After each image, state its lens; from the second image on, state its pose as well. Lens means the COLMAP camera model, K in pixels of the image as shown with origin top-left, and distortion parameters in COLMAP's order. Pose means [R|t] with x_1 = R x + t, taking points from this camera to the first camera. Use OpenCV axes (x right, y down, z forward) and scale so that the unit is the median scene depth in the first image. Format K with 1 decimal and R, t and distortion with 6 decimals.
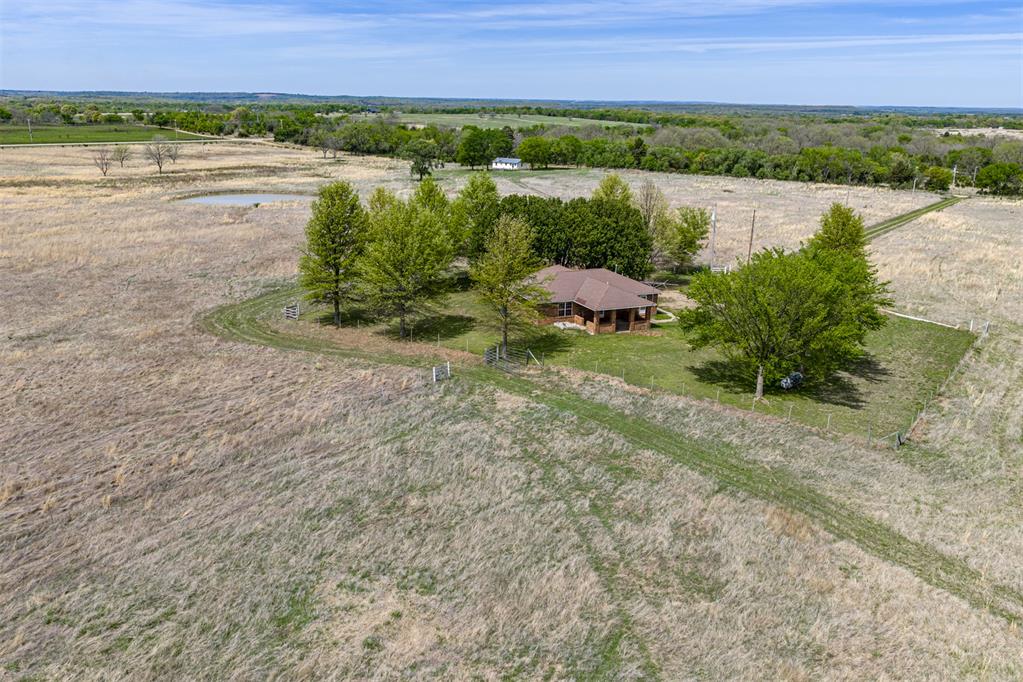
lens RADIAL K [[850.1, 0, 511.5], [0, 850.1, 341.0], [0, 0, 1]] dist [0.002258, -0.010105]
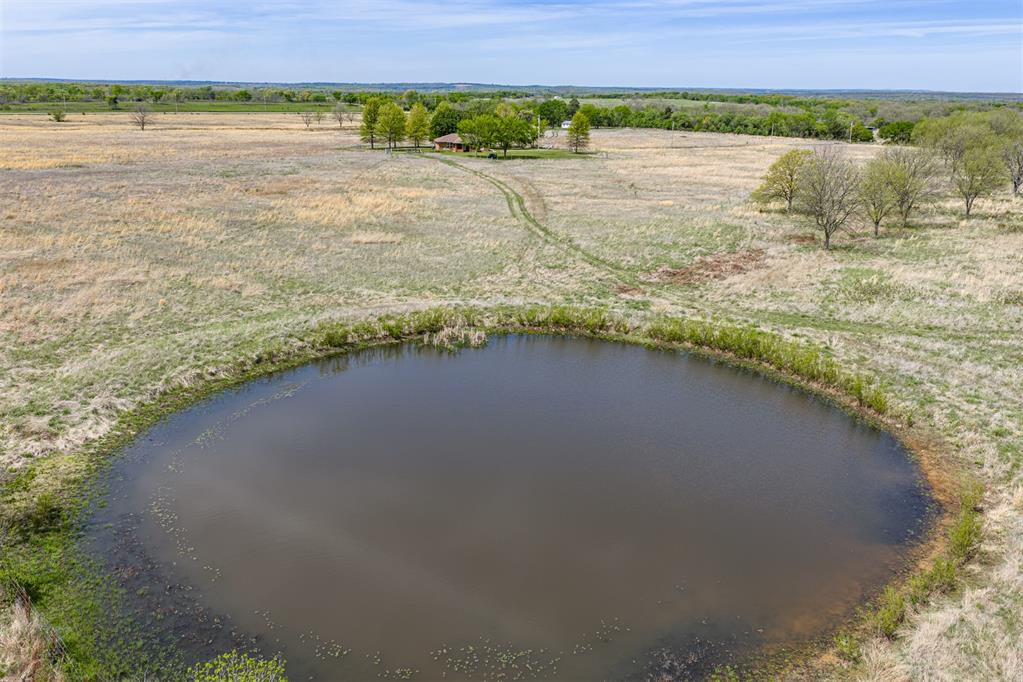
lens RADIAL K [[850.1, 0, 511.5], [0, 850.1, 341.0], [0, 0, 1]] dist [0.002258, -0.010105]
pose [[0.976114, 0.055807, -0.209967, 0.058319], [-0.053479, 0.998428, 0.016753, 0.036186], [0.210572, -0.005124, 0.977565, -0.111992]]
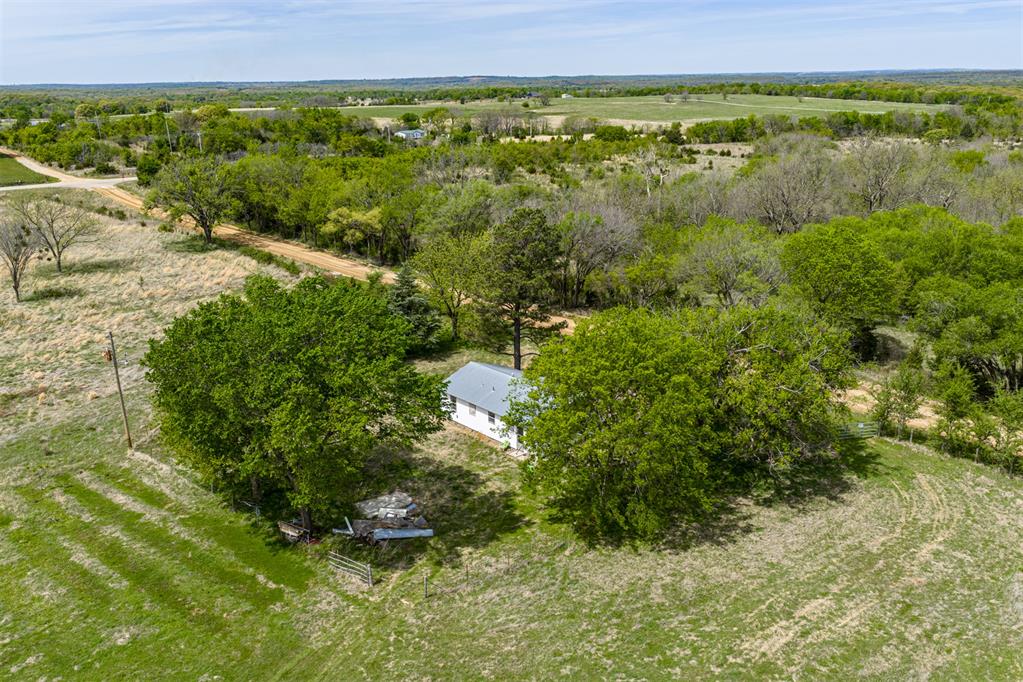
lens RADIAL K [[850.1, 0, 511.5], [0, 850.1, 341.0], [0, 0, 1]] dist [0.002258, -0.010105]
pose [[0.966858, 0.043039, -0.251660, 0.021678], [-0.037073, 0.998909, 0.028403, -0.063736], [0.252608, -0.018132, 0.967399, 0.225569]]
